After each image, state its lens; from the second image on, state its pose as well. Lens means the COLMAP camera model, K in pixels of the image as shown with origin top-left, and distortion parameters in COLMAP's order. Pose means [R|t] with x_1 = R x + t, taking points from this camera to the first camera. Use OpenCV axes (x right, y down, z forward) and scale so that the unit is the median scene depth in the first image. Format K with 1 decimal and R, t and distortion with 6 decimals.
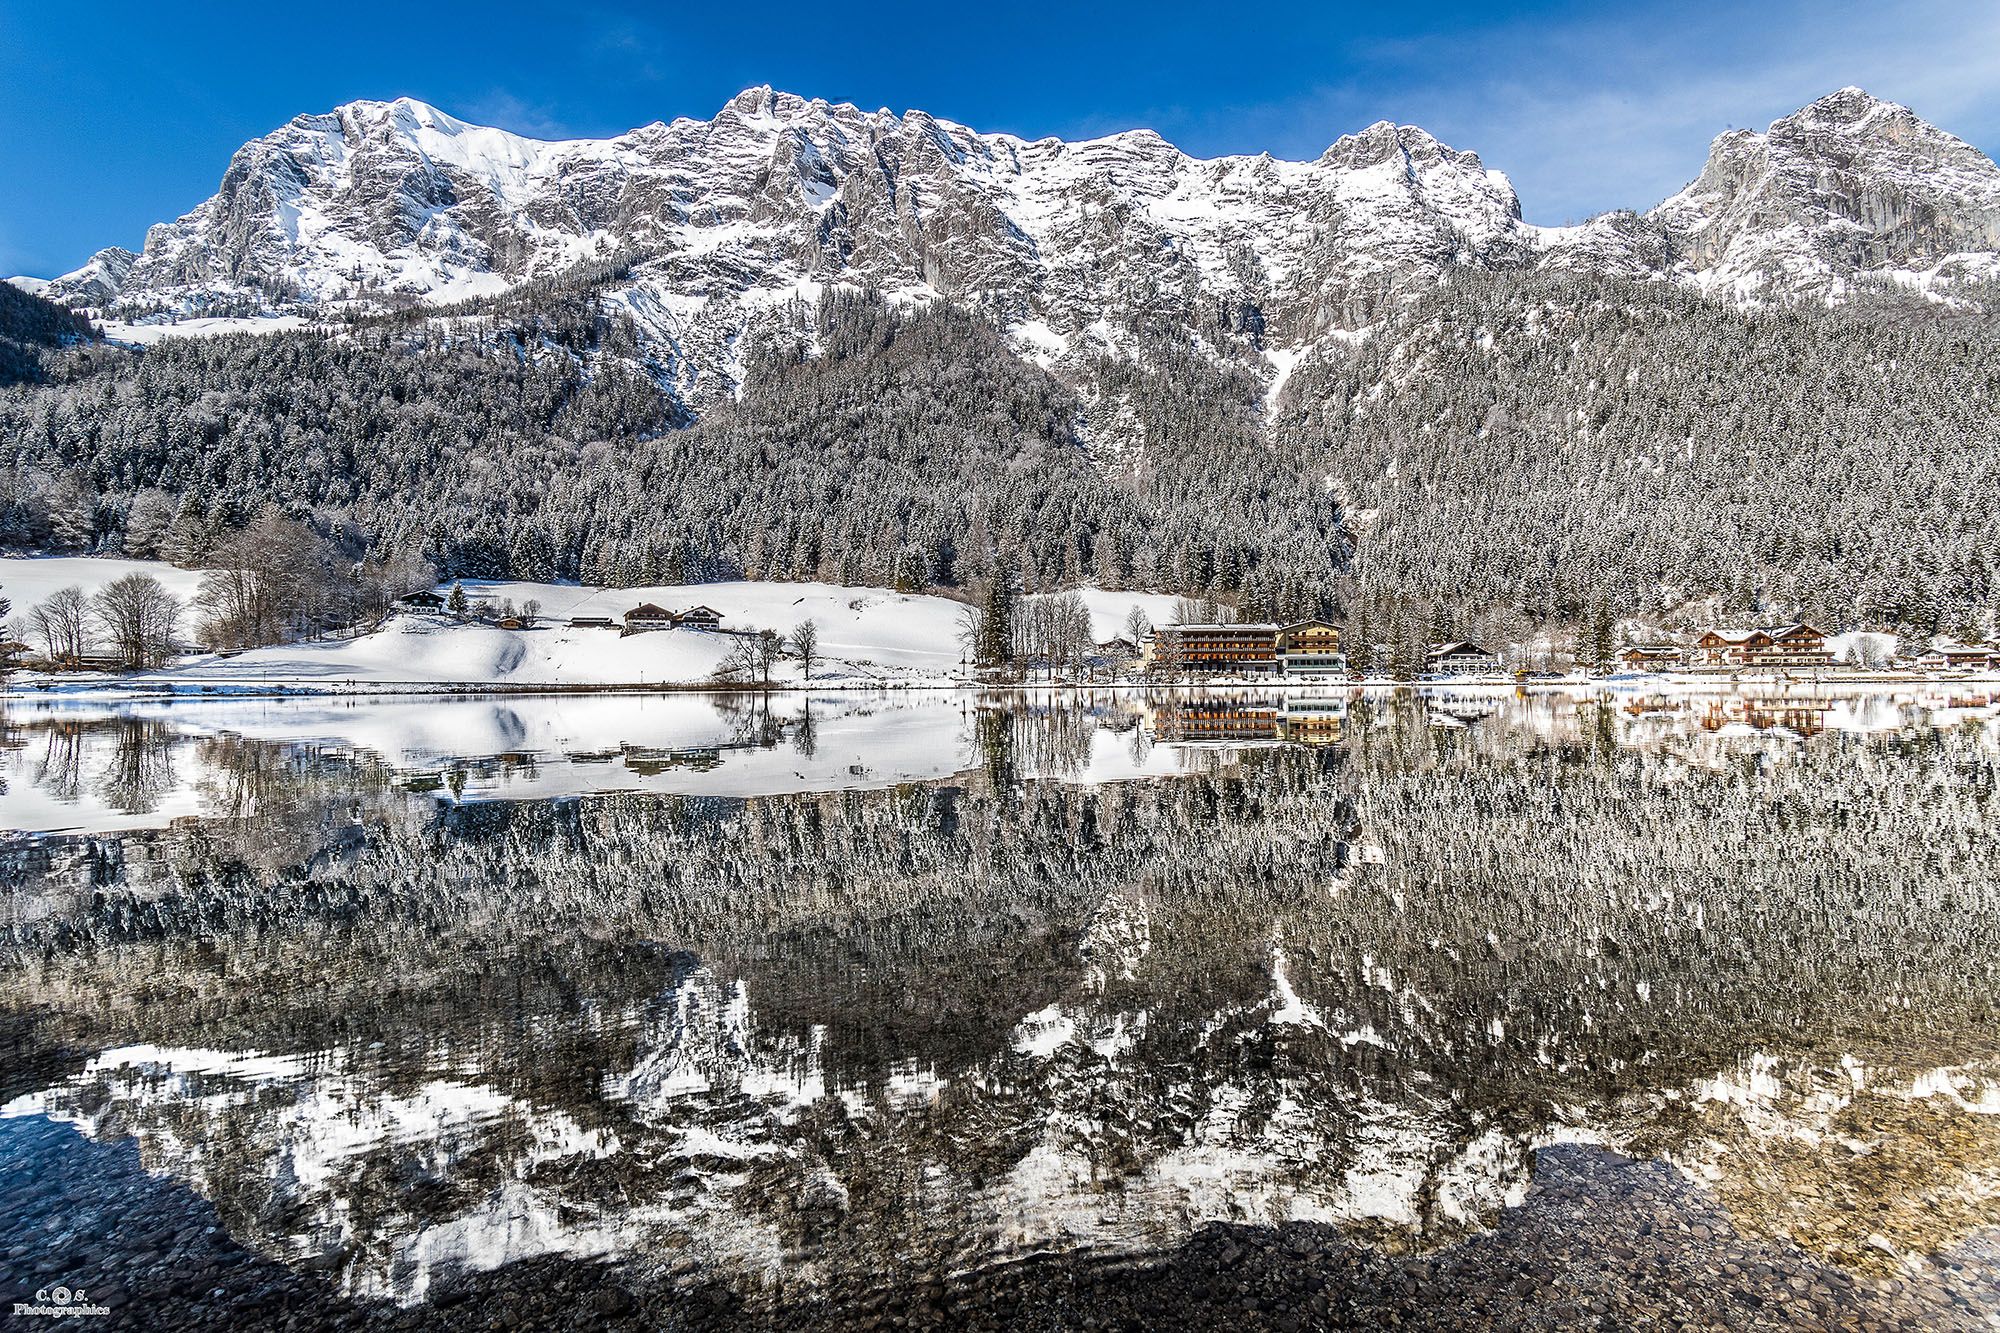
lens RADIAL K [[934.7, 0, 998.7], [0, 934.7, 671.3], [0, 0, 1]] dist [0.019870, -0.005977]
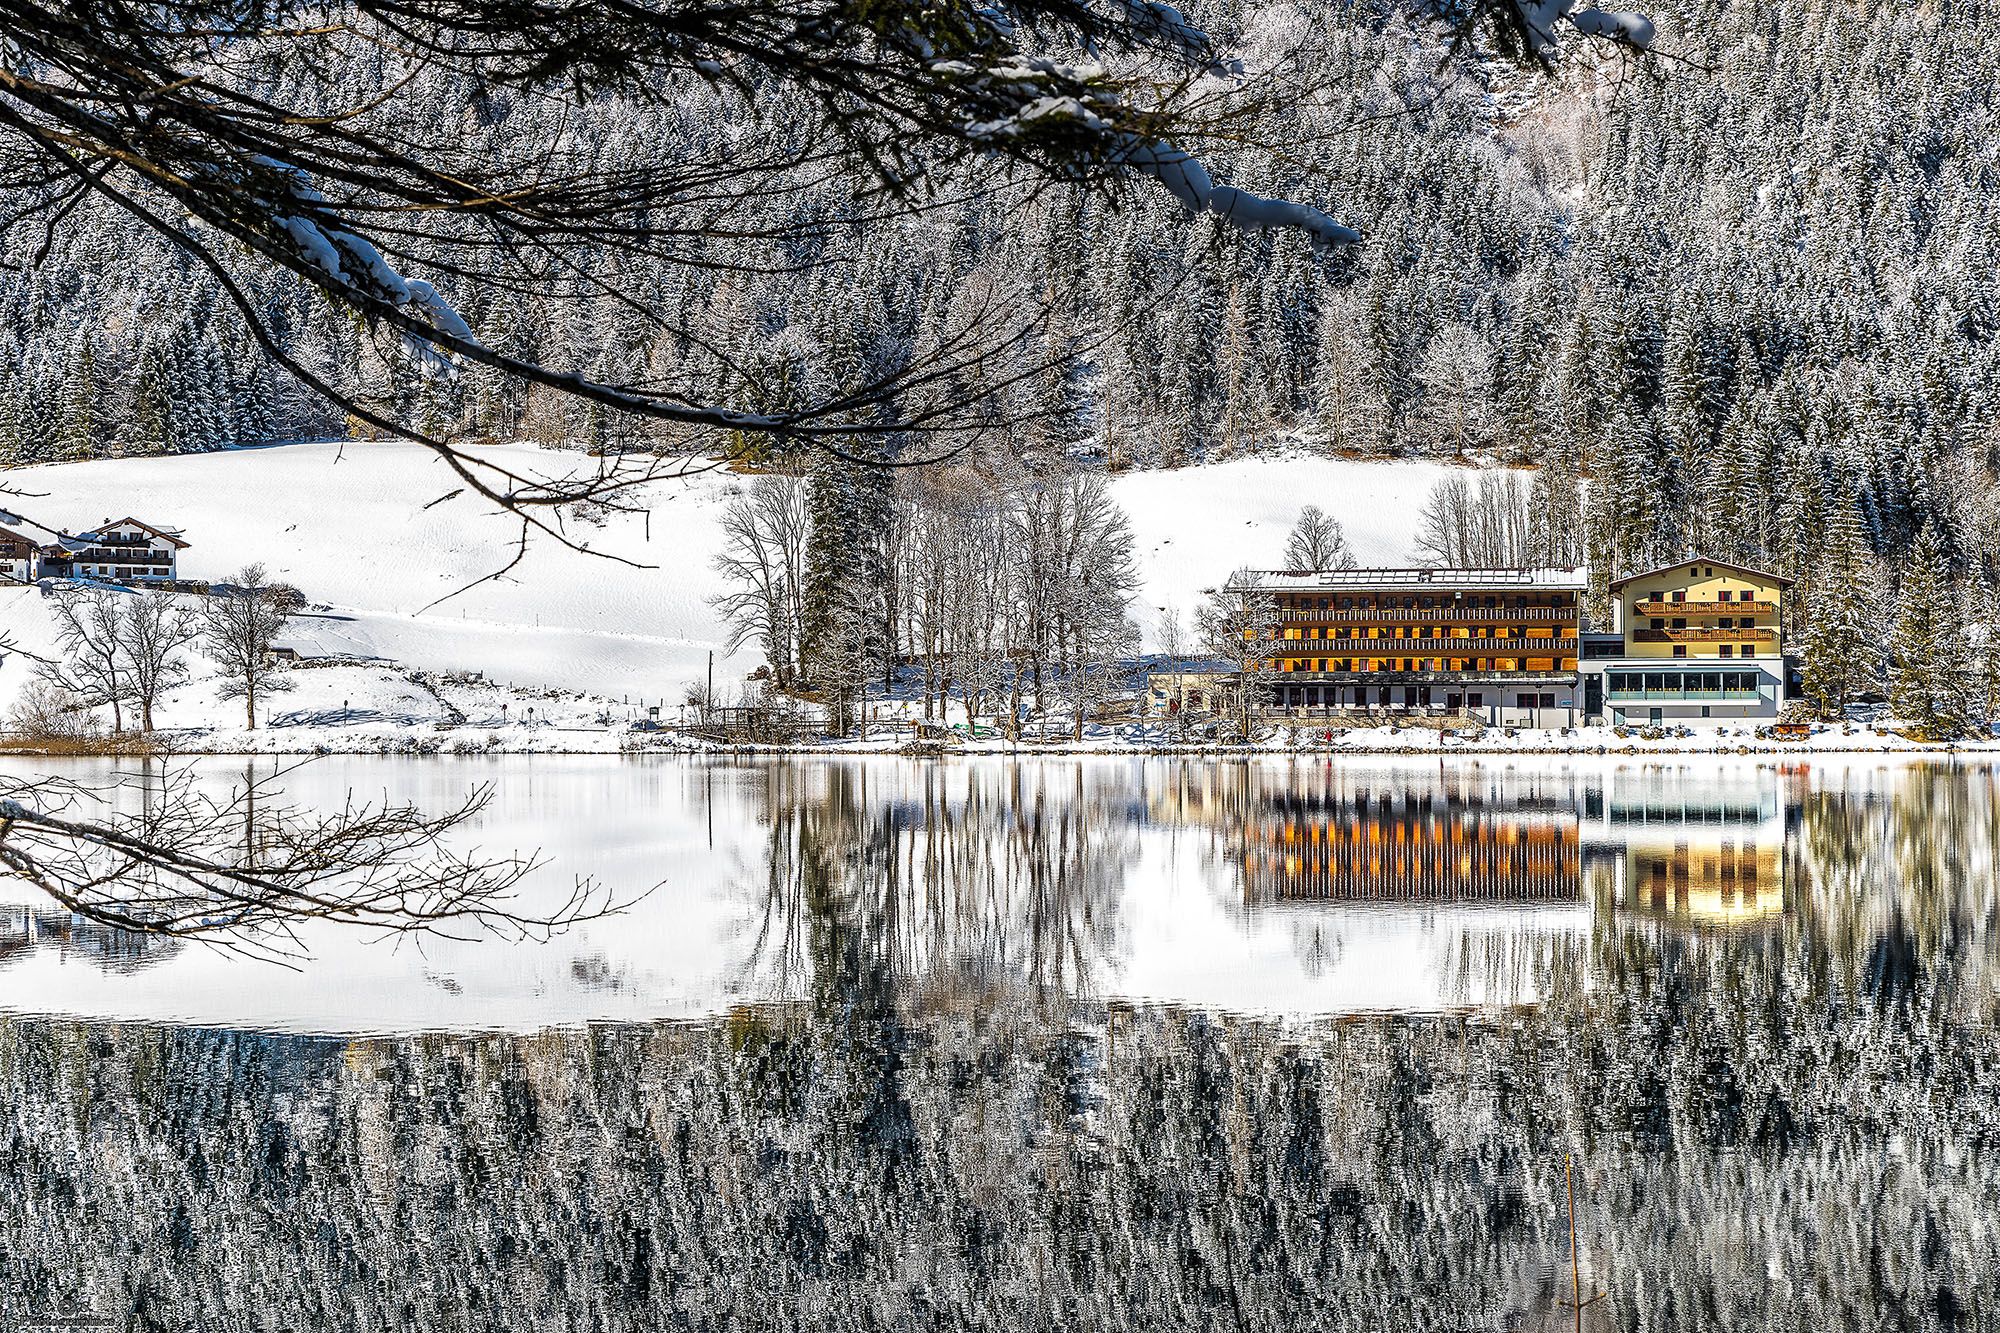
lens RADIAL K [[2773.0, 0, 1000.0], [0, 2773.0, 666.5], [0, 0, 1]] dist [-0.017982, 0.031104]
pose [[0.988692, 0.001748, -0.149952, 0.129685], [-0.001954, 0.999997, -0.001228, -0.007315], [0.149950, 0.001507, 0.988692, -0.020081]]
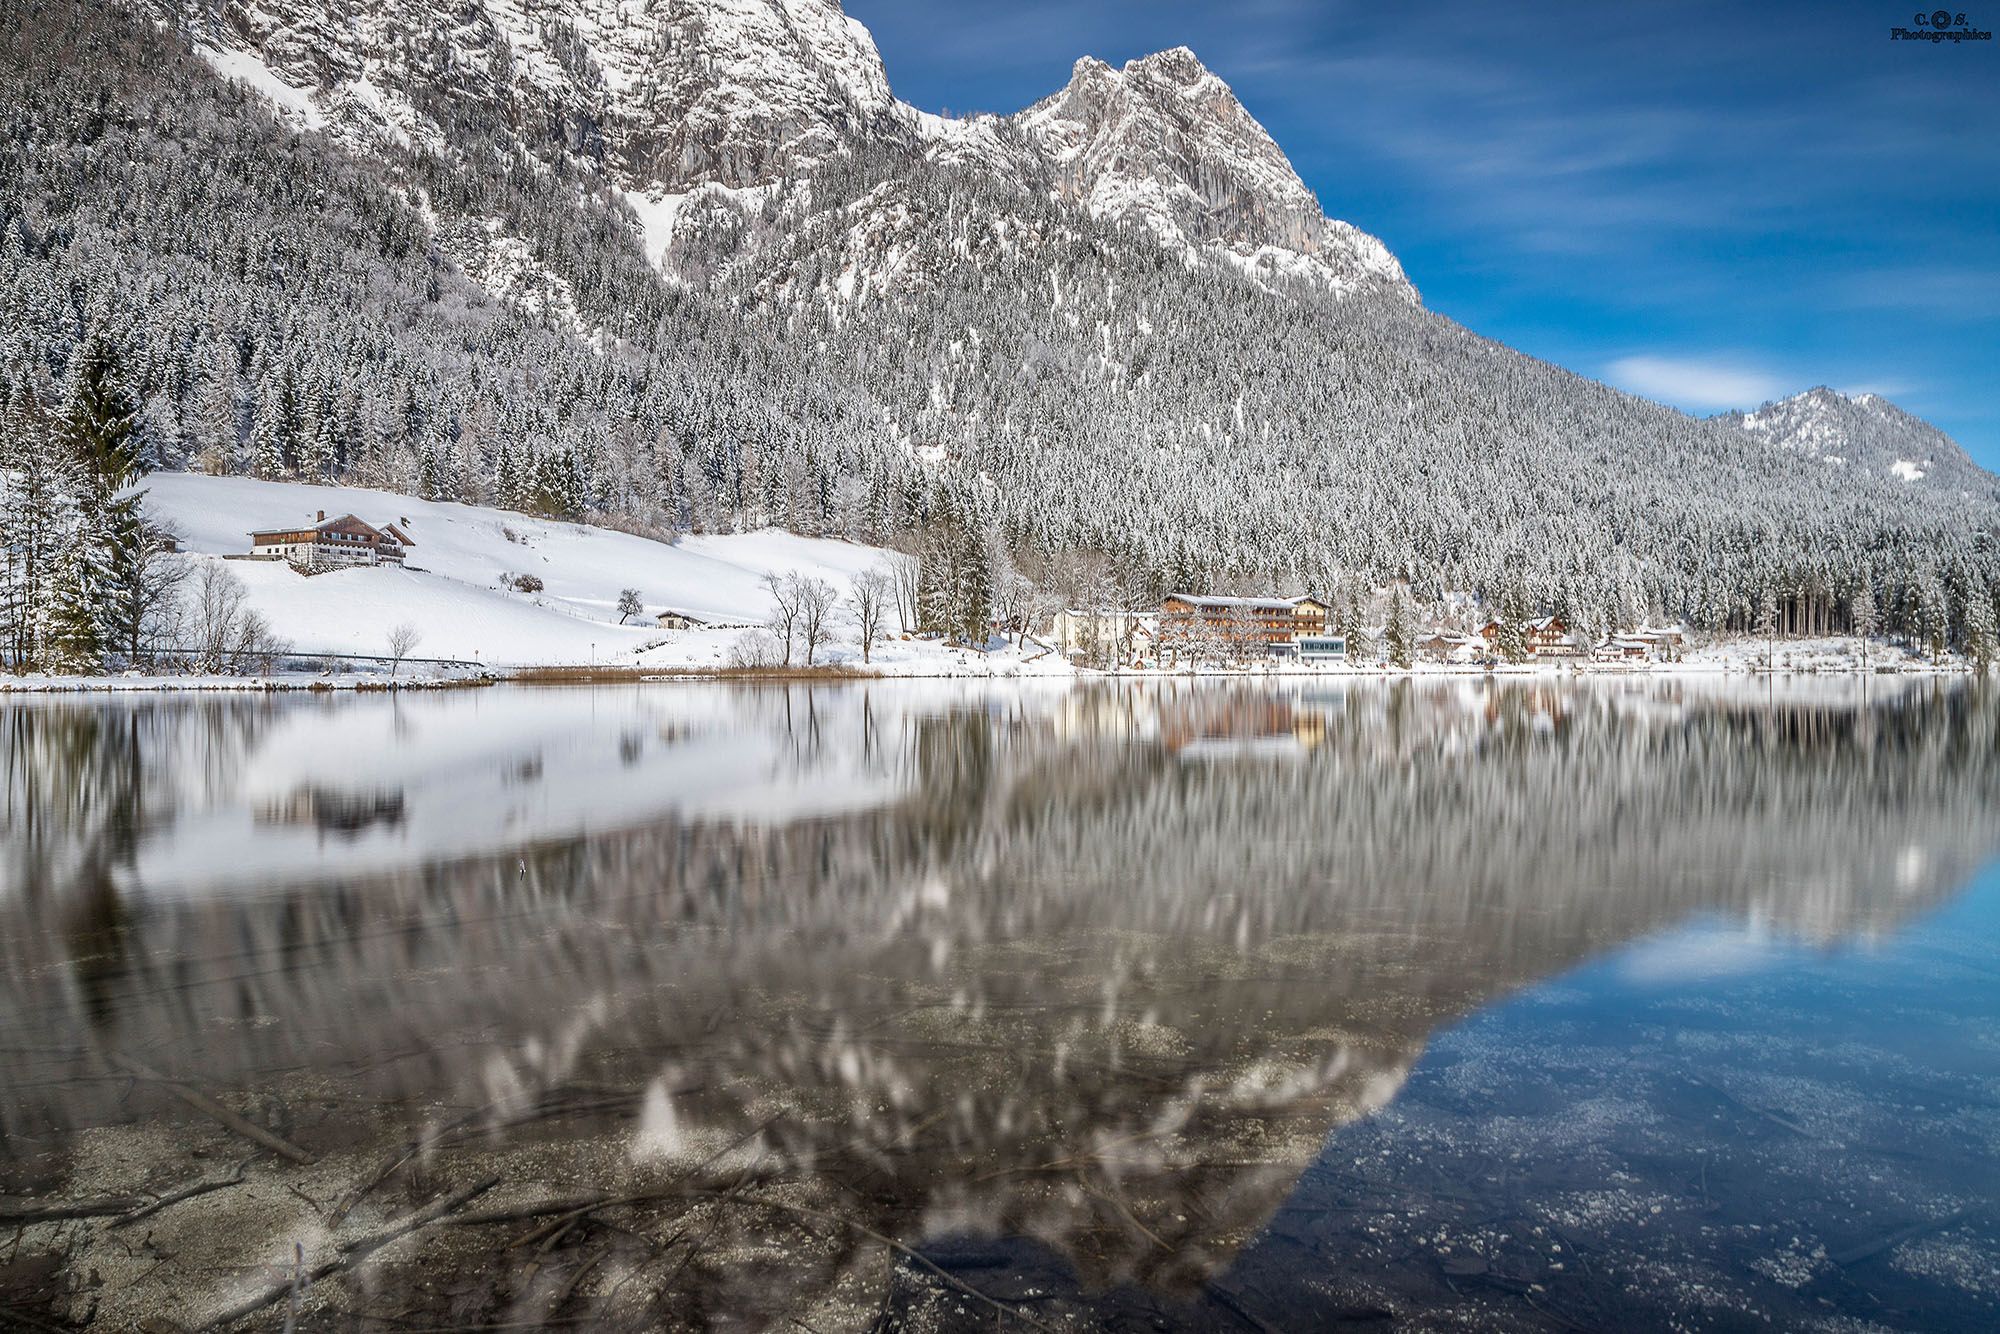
lens RADIAL K [[1387.7, 0, 973.1], [0, 1387.7, 659.6], [0, 0, 1]] dist [-0.009568, 0.003801]
pose [[0.786243, 0.008760, 0.617855, -0.370705], [-0.009963, 0.999949, -0.001499, 0.004107], [-0.617837, -0.004976, 0.786291, 0.113754]]
